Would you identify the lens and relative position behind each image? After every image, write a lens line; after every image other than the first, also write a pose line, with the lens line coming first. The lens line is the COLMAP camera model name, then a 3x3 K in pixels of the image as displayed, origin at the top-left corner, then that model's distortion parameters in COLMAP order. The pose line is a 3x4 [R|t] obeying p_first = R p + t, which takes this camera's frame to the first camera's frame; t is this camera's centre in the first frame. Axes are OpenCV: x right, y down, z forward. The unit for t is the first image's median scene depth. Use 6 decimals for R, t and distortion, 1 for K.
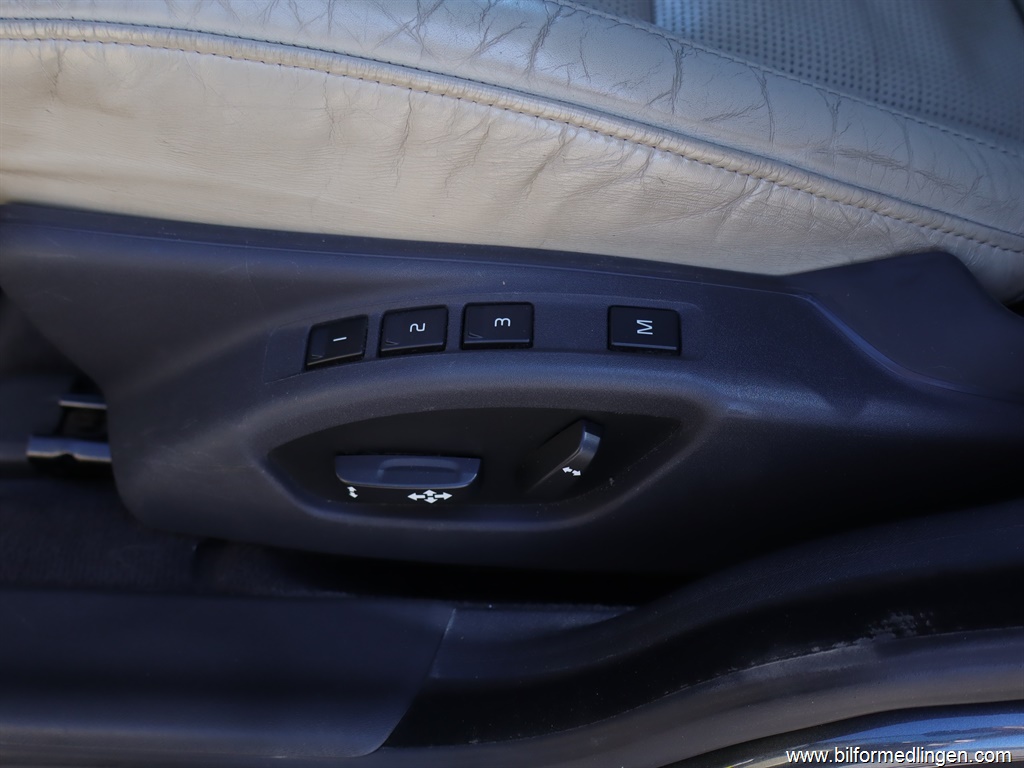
lens RADIAL K [[925.9, 0, 510.7], [0, 925.9, 383.6], [0, 0, 1]] dist [-0.006598, -0.002571]
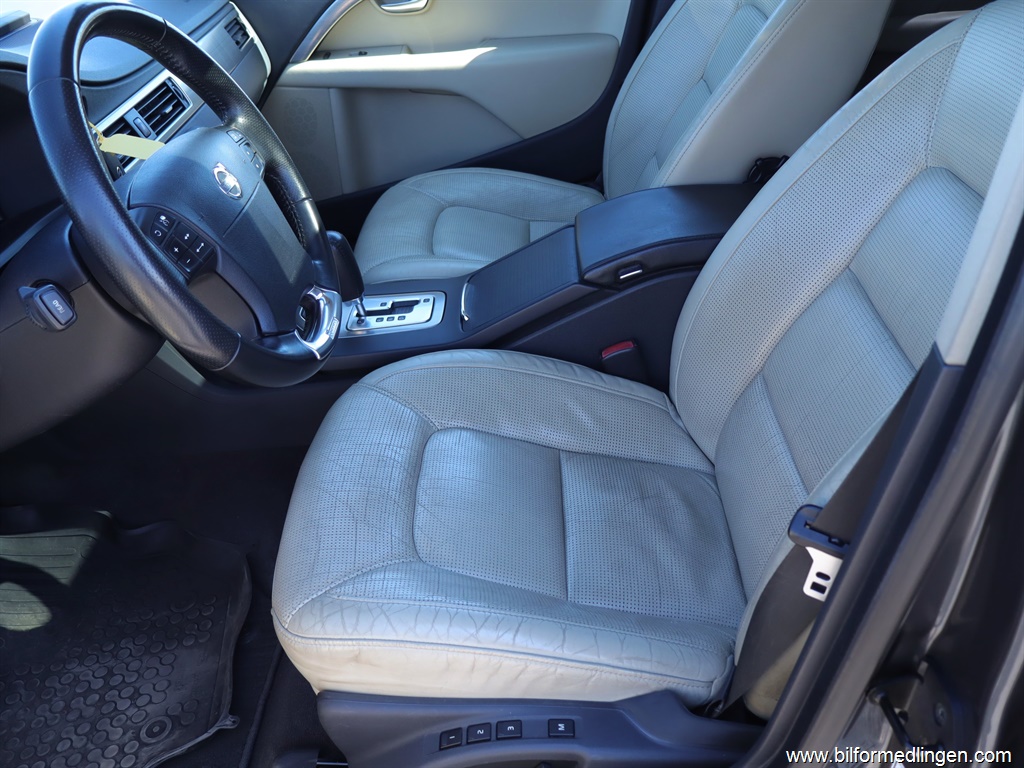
lens RADIAL K [[957.7, 0, 514.4], [0, 957.7, 385.9], [0, 0, 1]] dist [-0.004220, 0.000000]
pose [[0.996812, -0.075364, -0.026199, 0.157515], [0.064994, 0.957424, -0.281275, -0.245444], [0.046282, 0.278675, 0.959270, -2.080599]]
